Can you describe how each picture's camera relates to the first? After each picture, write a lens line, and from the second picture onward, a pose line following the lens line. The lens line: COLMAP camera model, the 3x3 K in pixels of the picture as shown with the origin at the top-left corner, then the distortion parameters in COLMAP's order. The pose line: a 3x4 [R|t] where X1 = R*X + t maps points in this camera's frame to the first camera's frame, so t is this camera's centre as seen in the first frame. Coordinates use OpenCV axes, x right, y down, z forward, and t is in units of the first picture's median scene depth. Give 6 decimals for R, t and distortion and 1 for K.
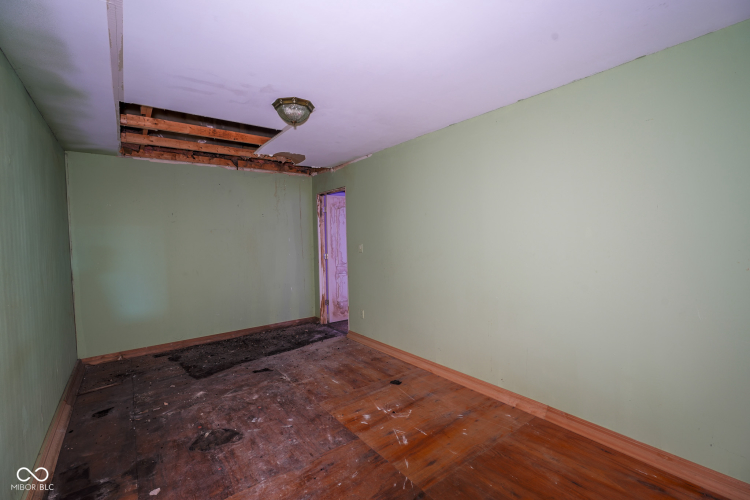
lens RADIAL K [[331.8, 0, 373.3], [0, 331.8, 248.4], [0, 0, 1]] dist [-0.000957, -0.000271]
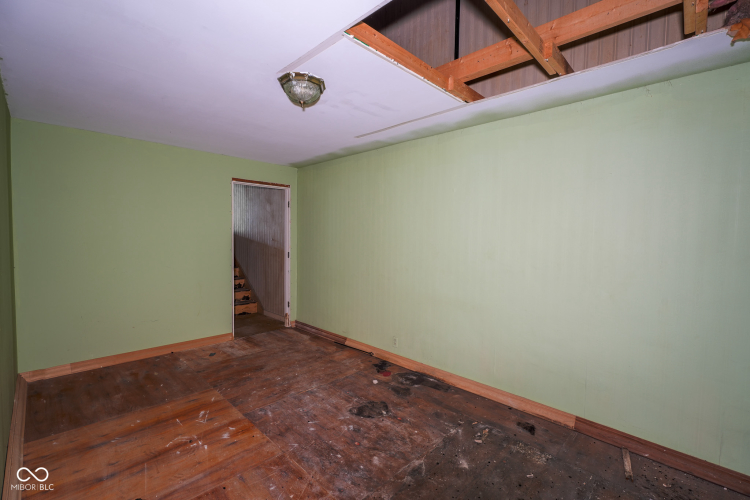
lens RADIAL K [[331.8, 0, 373.5], [0, 331.8, 251.3], [0, 0, 1]] dist [-0.000957, -0.000271]
pose [[-0.988832, 0.015443, -0.148233, -0.295483], [0.003268, 0.996624, 0.082033, -0.063976], [0.149000, 0.080632, -0.985544, 1.944120]]
